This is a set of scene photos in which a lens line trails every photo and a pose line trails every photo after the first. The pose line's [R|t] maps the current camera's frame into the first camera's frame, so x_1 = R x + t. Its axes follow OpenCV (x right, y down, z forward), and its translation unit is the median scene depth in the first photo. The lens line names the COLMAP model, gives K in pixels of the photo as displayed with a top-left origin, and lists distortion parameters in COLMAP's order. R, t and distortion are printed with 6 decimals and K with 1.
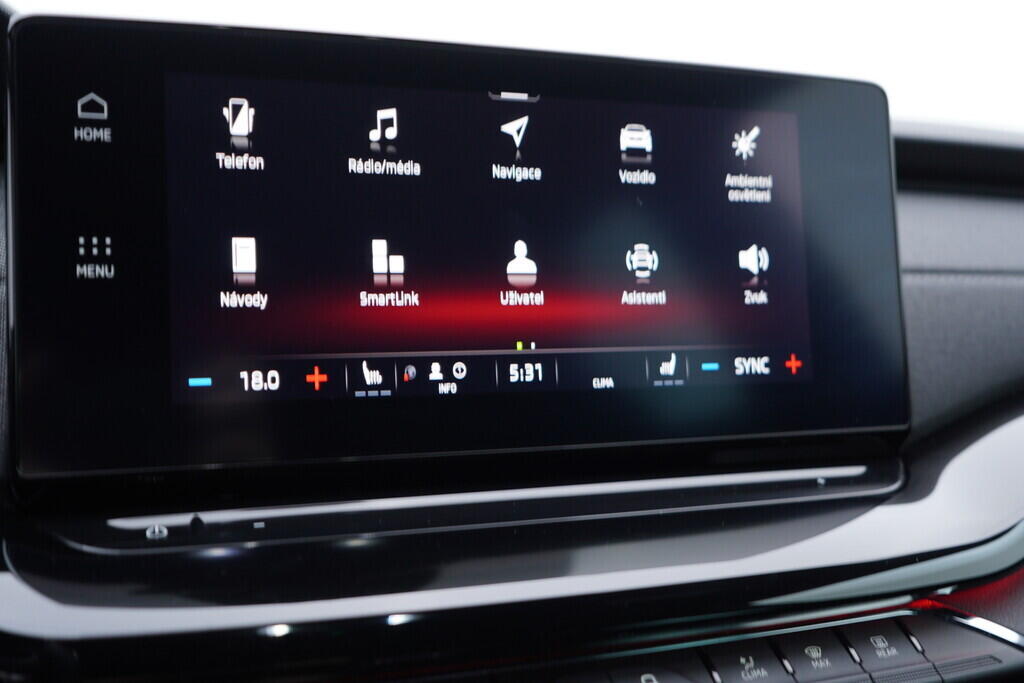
lens RADIAL K [[1053.2, 0, 511.1], [0, 1053.2, 343.0], [0, 0, 1]] dist [0.000717, 0.000000]
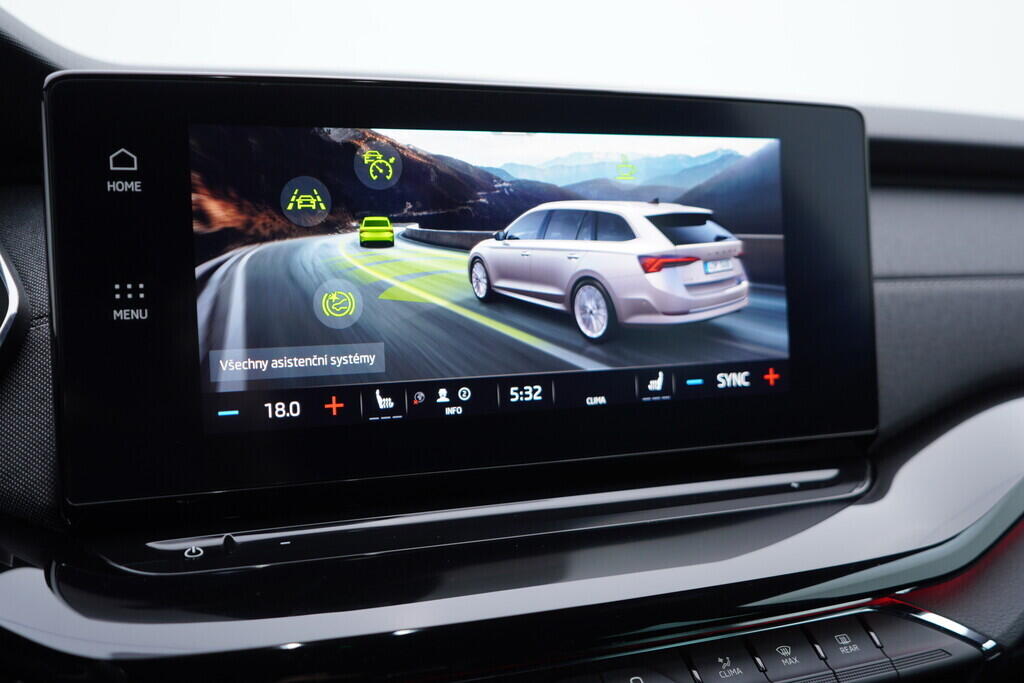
lens RADIAL K [[1053.2, 0, 512.0], [0, 1053.2, 341.9], [0, 0, 1]] dist [0.000717, 0.000000]
pose [[0.999908, -0.002196, 0.013401, -0.014909], [0.001229, 0.997422, 0.071743, -0.109109], [-0.013524, -0.071720, 0.997333, -0.084305]]
